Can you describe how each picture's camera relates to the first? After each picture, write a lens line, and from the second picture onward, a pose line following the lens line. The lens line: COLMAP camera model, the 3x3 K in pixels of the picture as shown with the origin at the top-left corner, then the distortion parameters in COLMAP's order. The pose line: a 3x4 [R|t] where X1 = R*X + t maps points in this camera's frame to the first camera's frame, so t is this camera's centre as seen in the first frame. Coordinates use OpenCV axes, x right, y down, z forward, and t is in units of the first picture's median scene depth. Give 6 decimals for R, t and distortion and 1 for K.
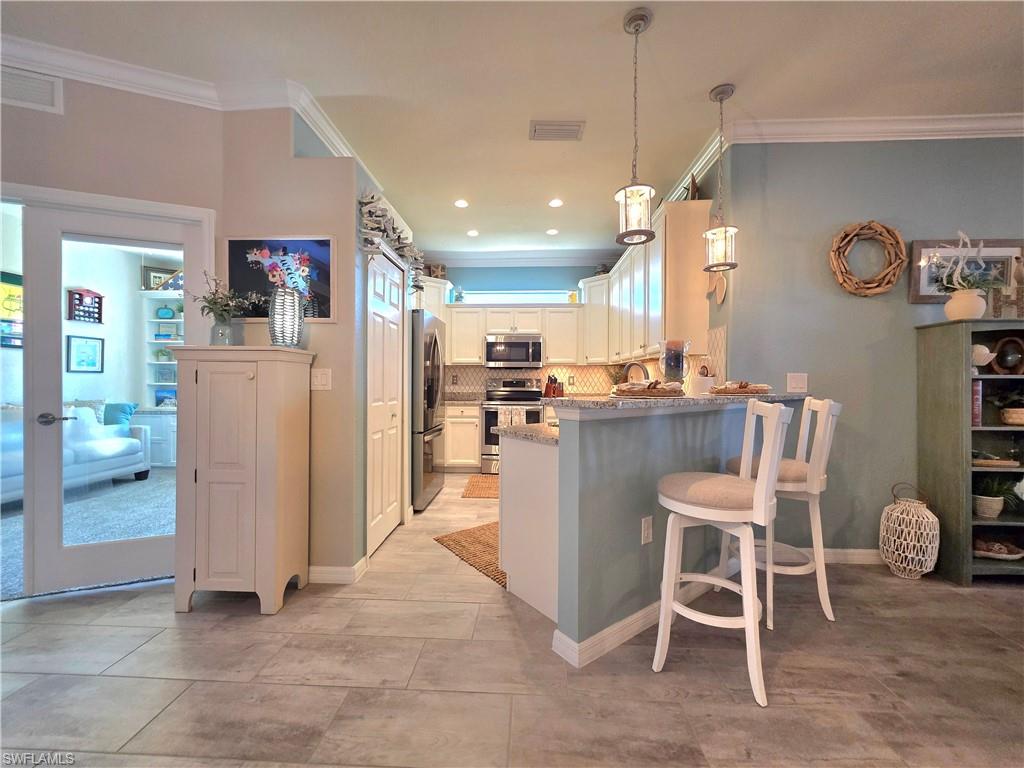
lens RADIAL K [[439.4, 0, 541.4], [0, 439.4, 381.9], [0, 0, 1]] dist [0.001333, -0.000047]
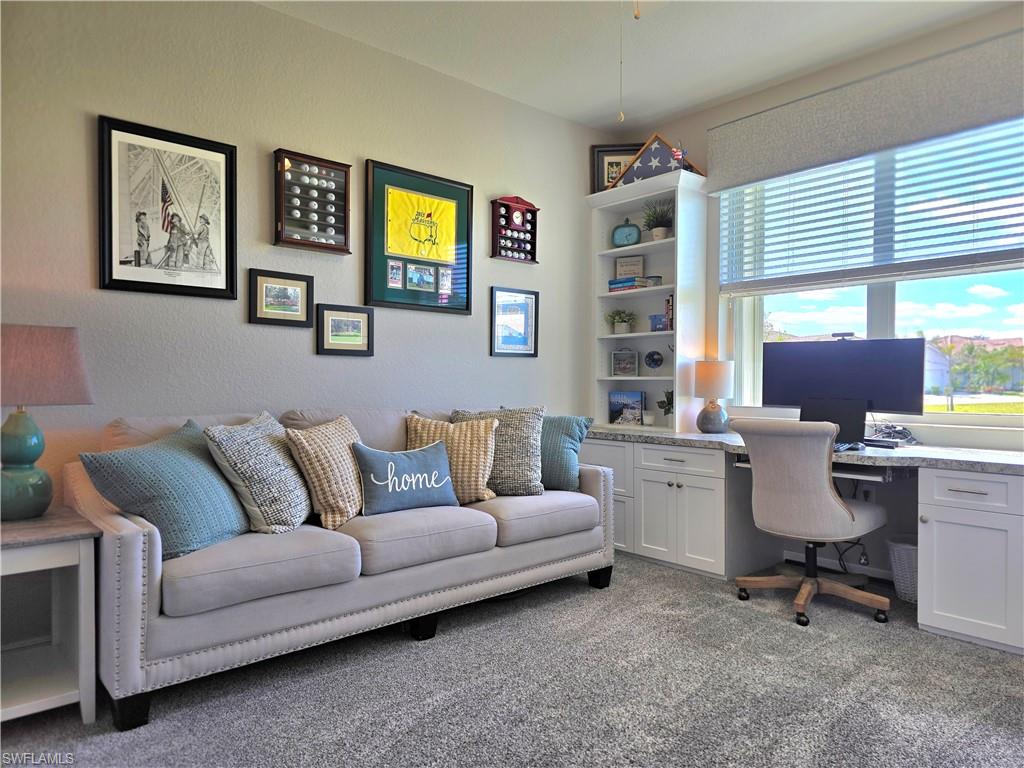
lens RADIAL K [[680.6, 0, 512.0], [0, 680.6, 384.0], [0, 0, 1]] dist [0.000339, -0.000905]
pose [[0.694606, -0.001219, -0.719389, -0.442664], [-0.001106, 0.999996, -0.002763, 0.014398], [0.719389, 0.002715, 0.694602, 0.423998]]
